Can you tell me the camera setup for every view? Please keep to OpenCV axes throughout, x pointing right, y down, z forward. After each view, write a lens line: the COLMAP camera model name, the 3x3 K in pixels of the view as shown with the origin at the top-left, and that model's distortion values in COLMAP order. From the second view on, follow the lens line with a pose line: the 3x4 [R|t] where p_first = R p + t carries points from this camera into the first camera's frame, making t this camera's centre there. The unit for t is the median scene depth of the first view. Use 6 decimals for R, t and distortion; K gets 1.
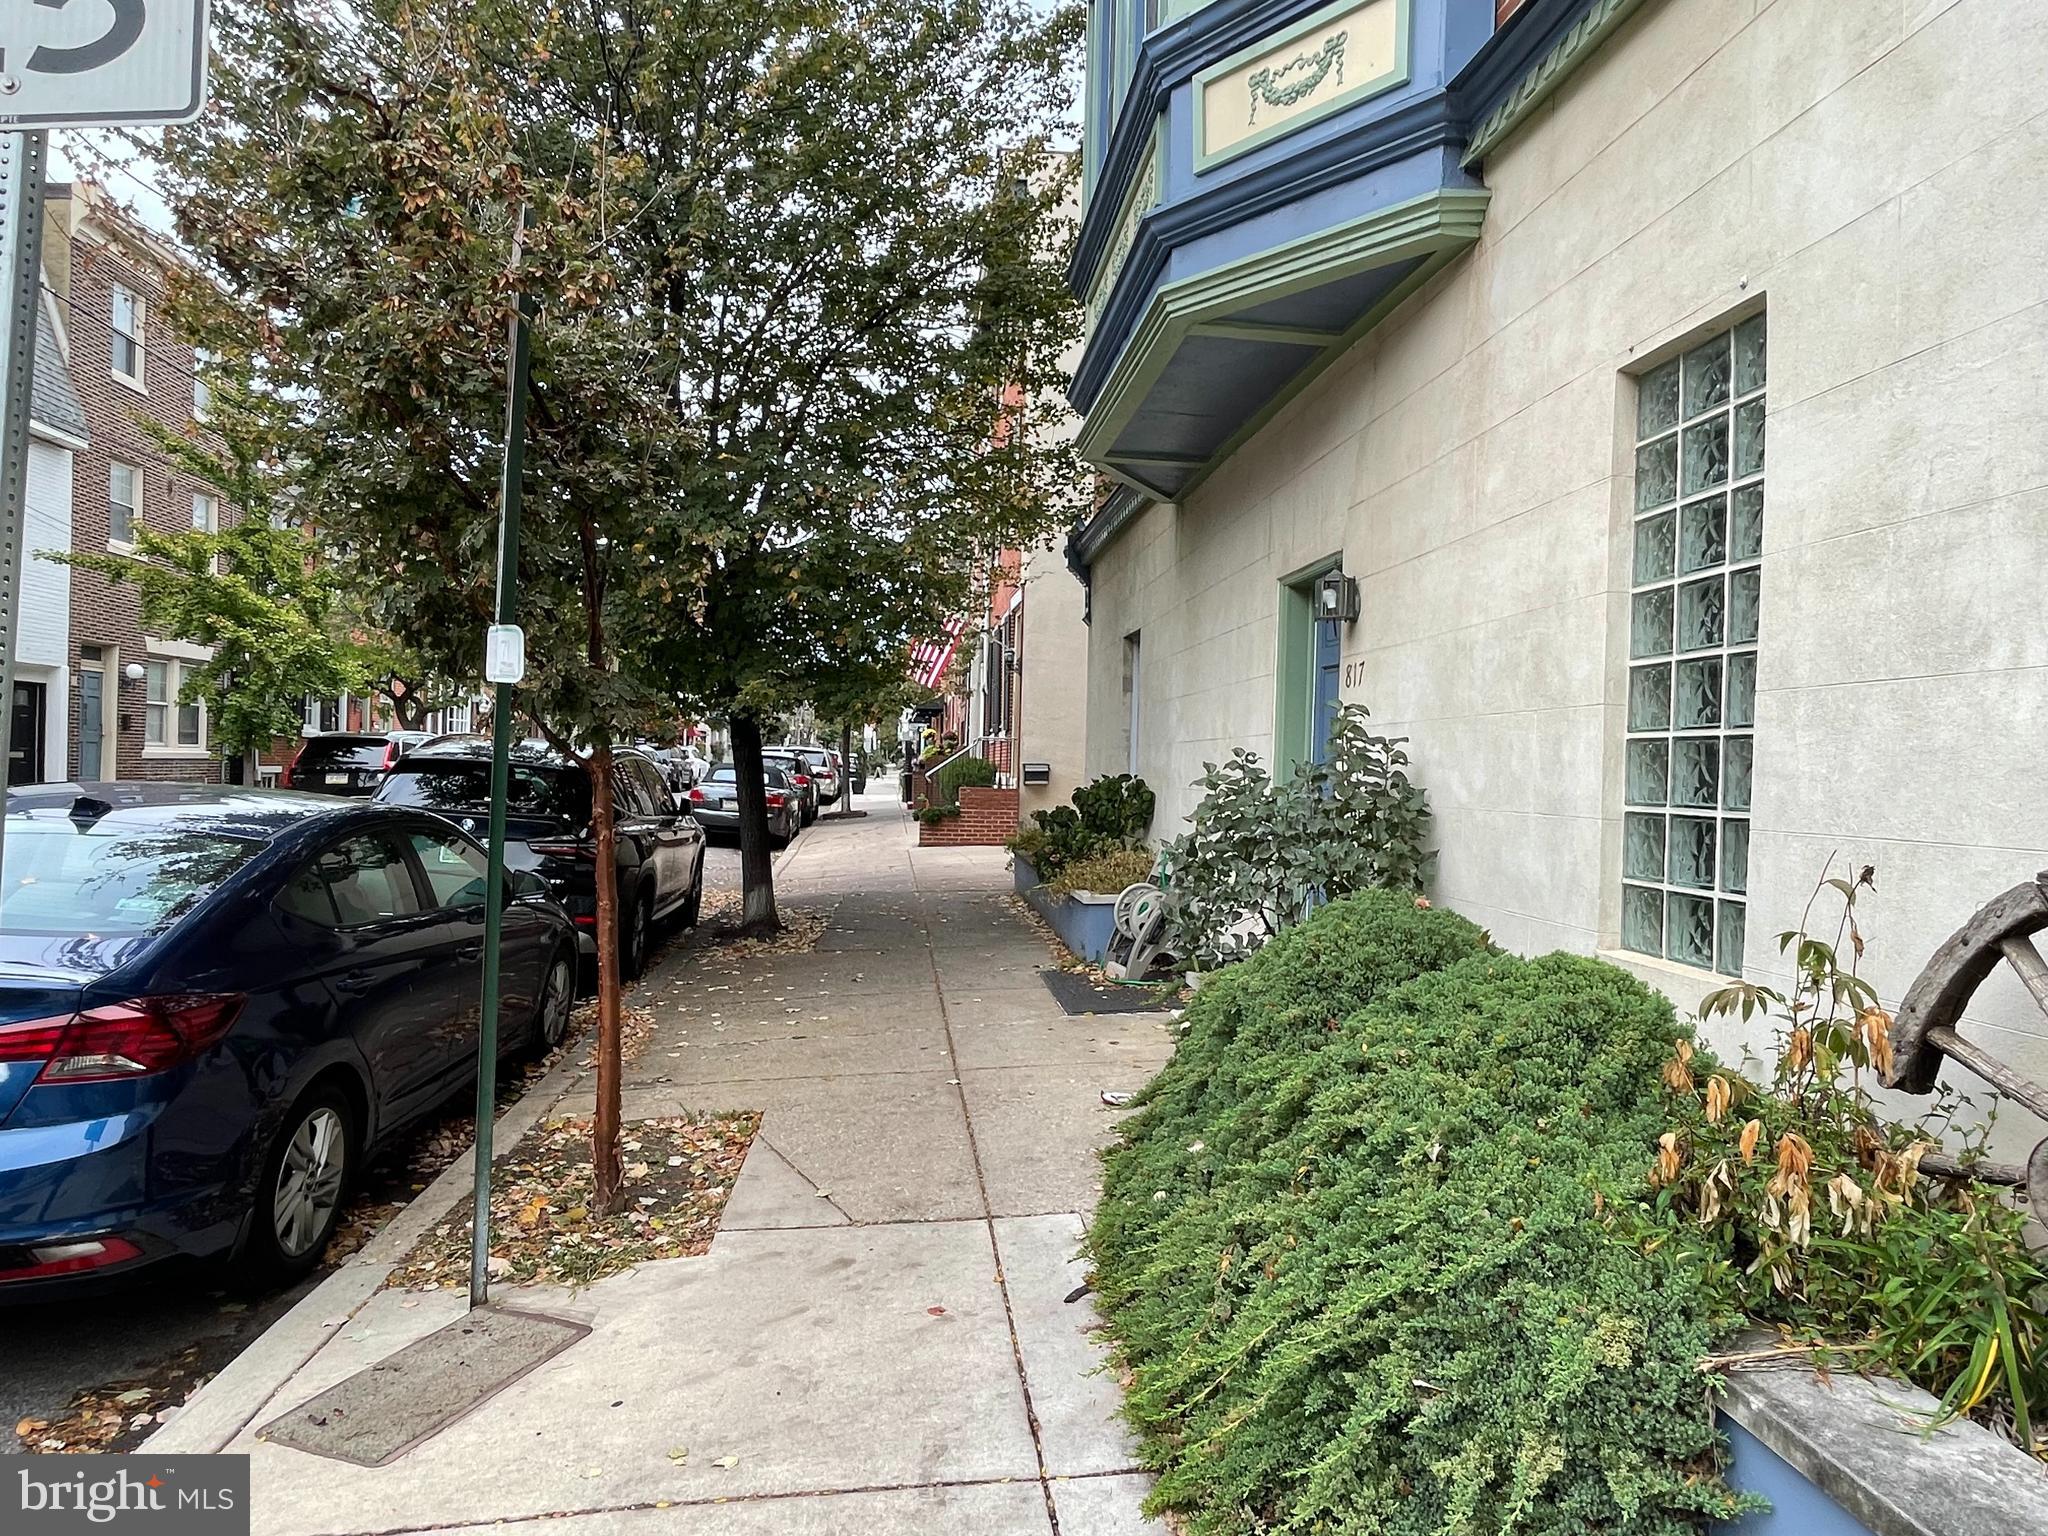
lens RADIAL K [[1195.1, 0, 1022.2], [0, 1195.1, 762.5], [0, 0, 1]] dist [-0.000883, -0.000148]
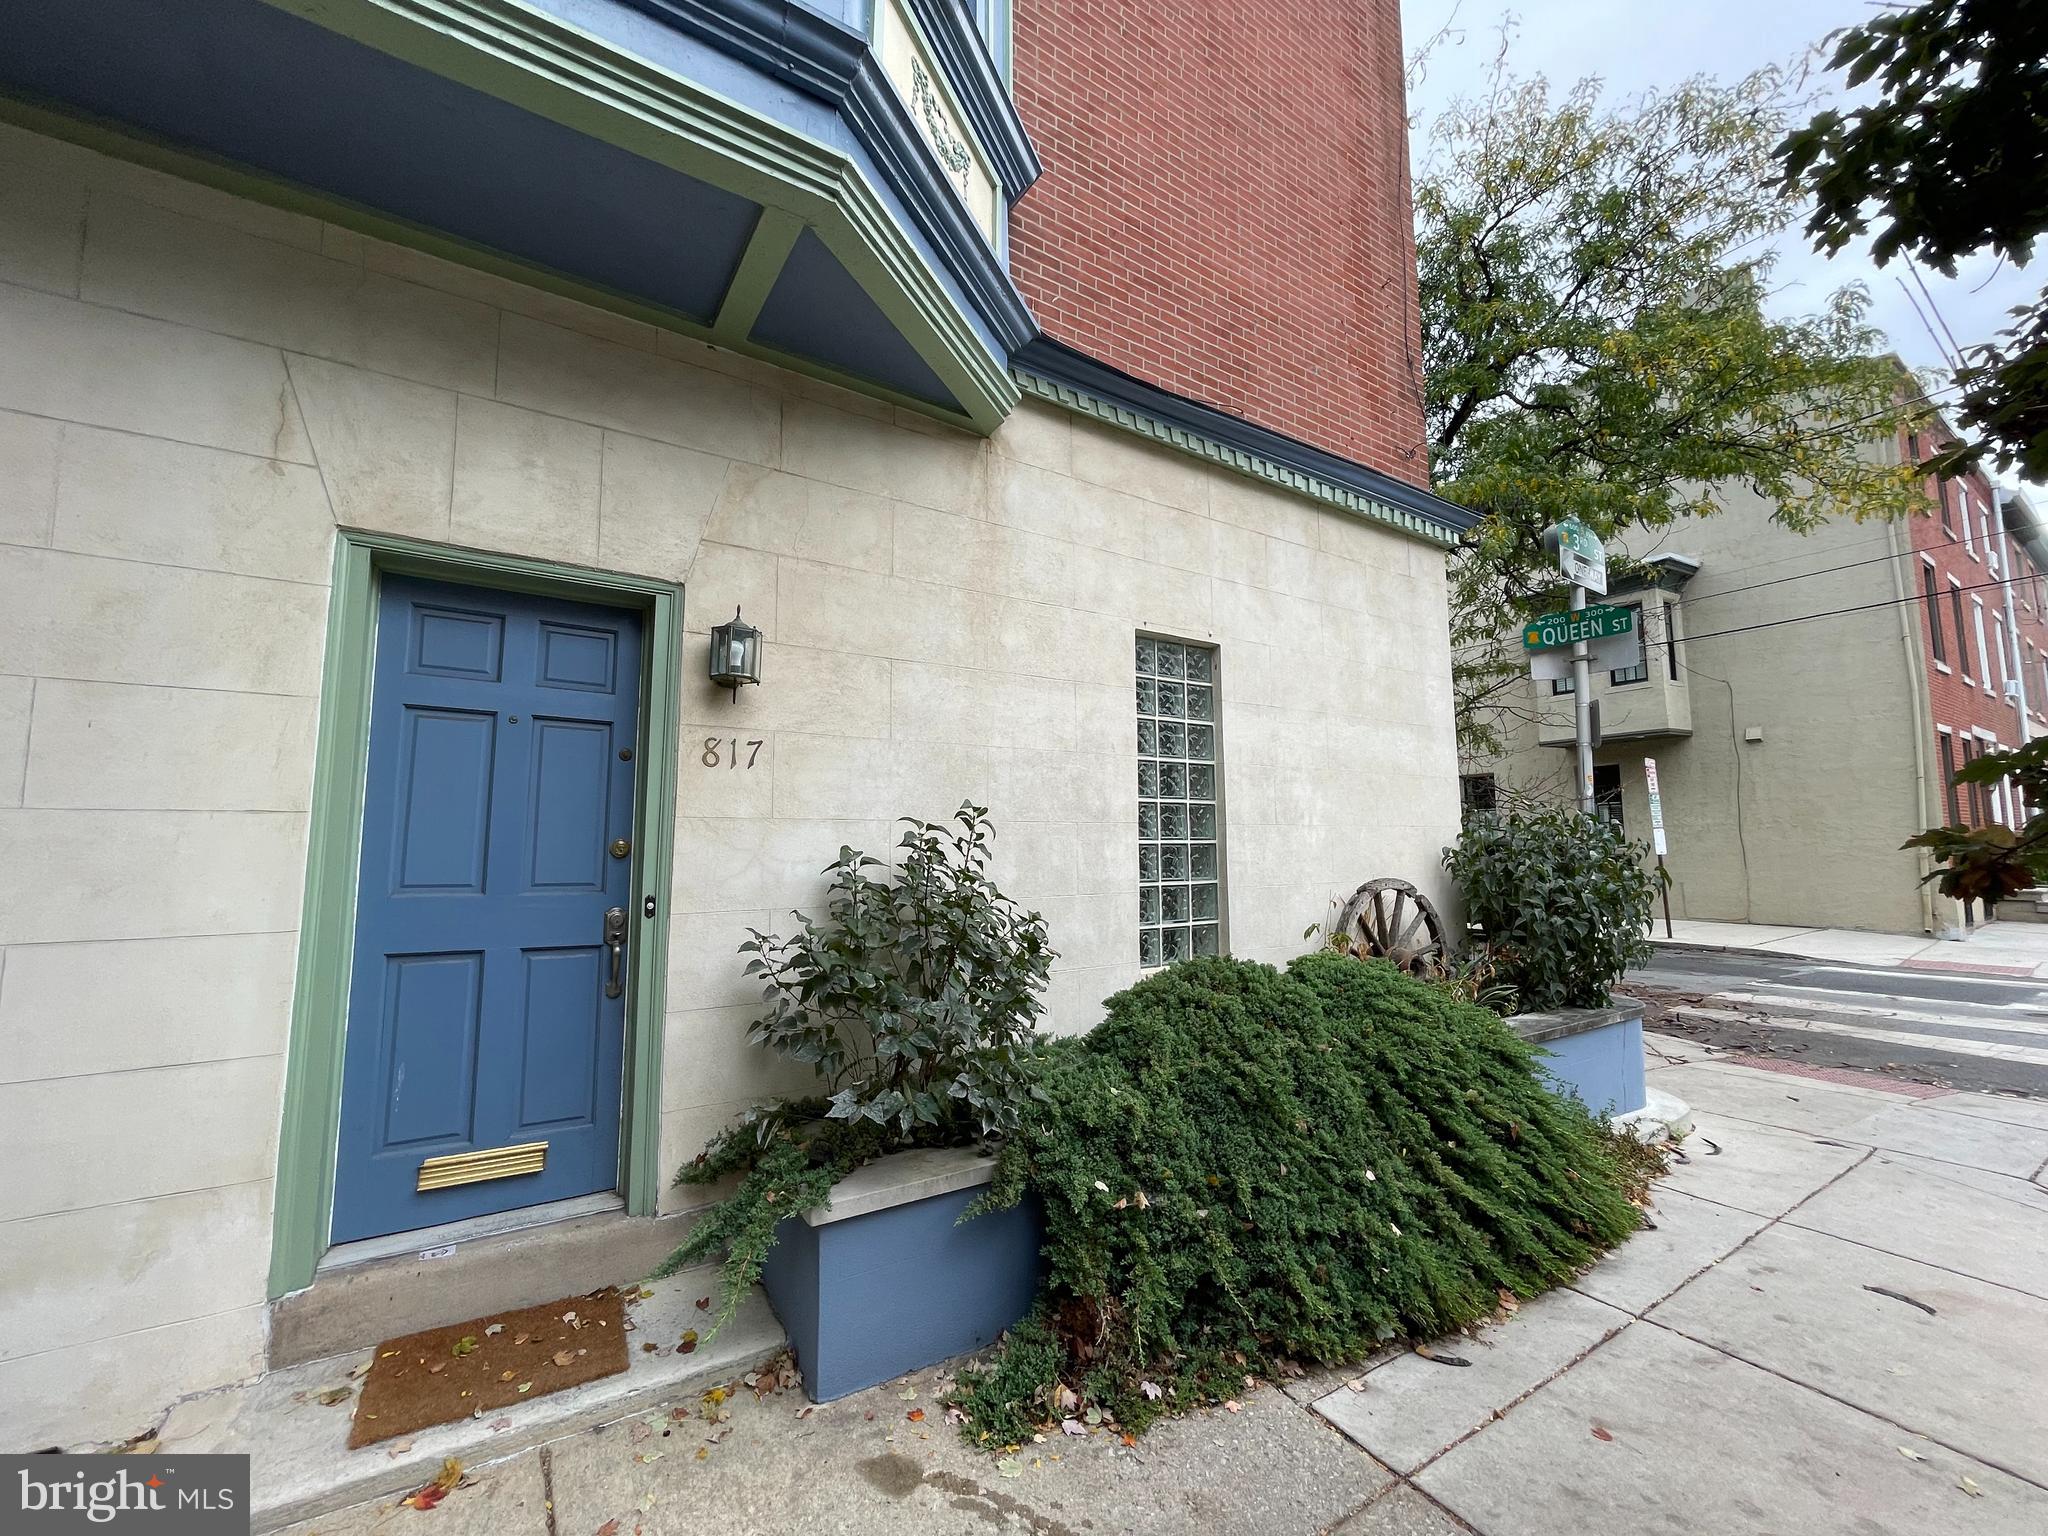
lens RADIAL K [[824.9, 0, 1020.3], [0, 824.9, 771.8], [0, 0, 1]] dist [-0.001168, -0.000537]
pose [[-0.450980, 0.062834, 0.890320, -0.553978], [-0.006886, 0.997244, -0.073868, -0.039489], [-0.892508, -0.039443, -0.449304, 1.963946]]
